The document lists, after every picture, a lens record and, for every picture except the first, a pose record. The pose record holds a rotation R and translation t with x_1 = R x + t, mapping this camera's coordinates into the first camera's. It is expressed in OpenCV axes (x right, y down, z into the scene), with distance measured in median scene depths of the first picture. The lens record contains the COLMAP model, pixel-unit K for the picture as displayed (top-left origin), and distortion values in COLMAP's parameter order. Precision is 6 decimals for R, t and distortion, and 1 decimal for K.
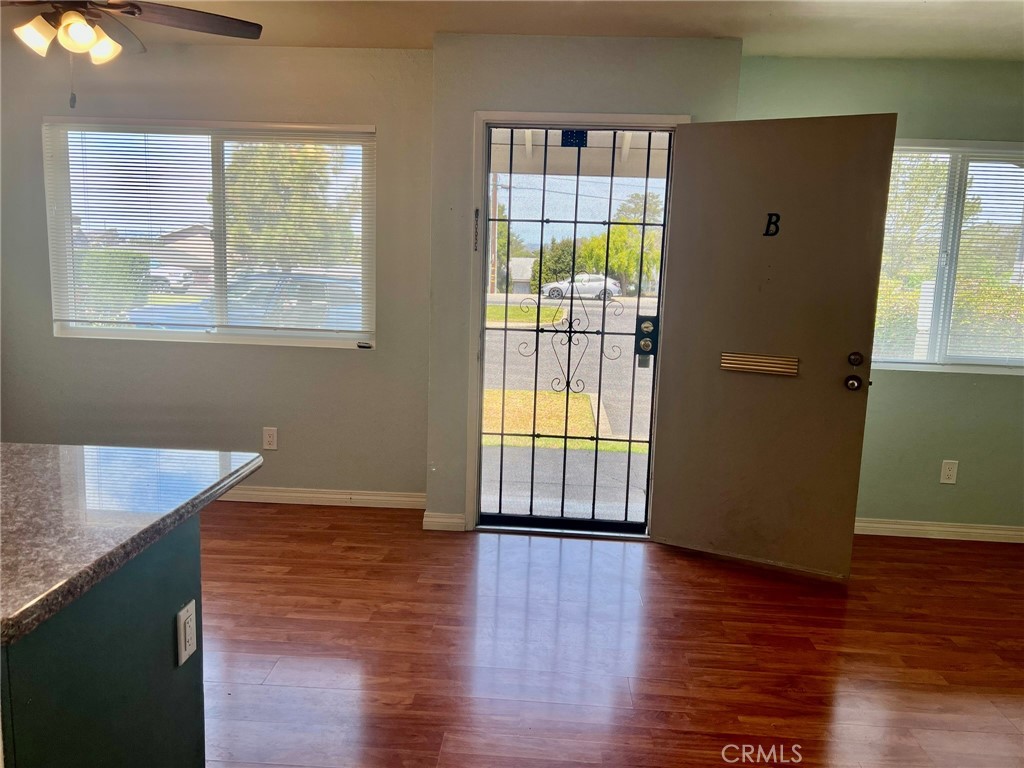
lens RADIAL K [[768.8, 0, 508.2], [0, 768.8, 376.5], [0, 0, 1]] dist [0.046303, -0.048653]
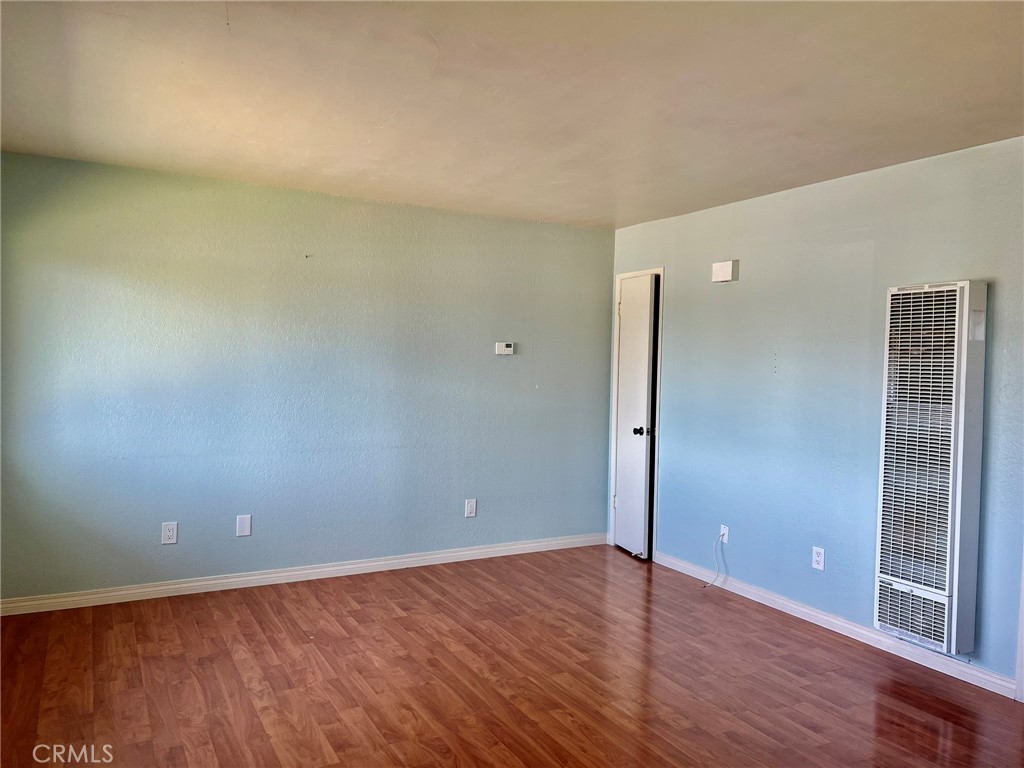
lens RADIAL K [[768.8, 0, 512.8], [0, 768.8, 386.4], [0, 0, 1]] dist [0.046303, -0.048653]
pose [[-0.525328, -0.080520, 0.847081, -0.394361], [0.087624, 0.985101, 0.147981, -0.182186], [-0.846376, 0.151963, -0.510446, 1.016954]]
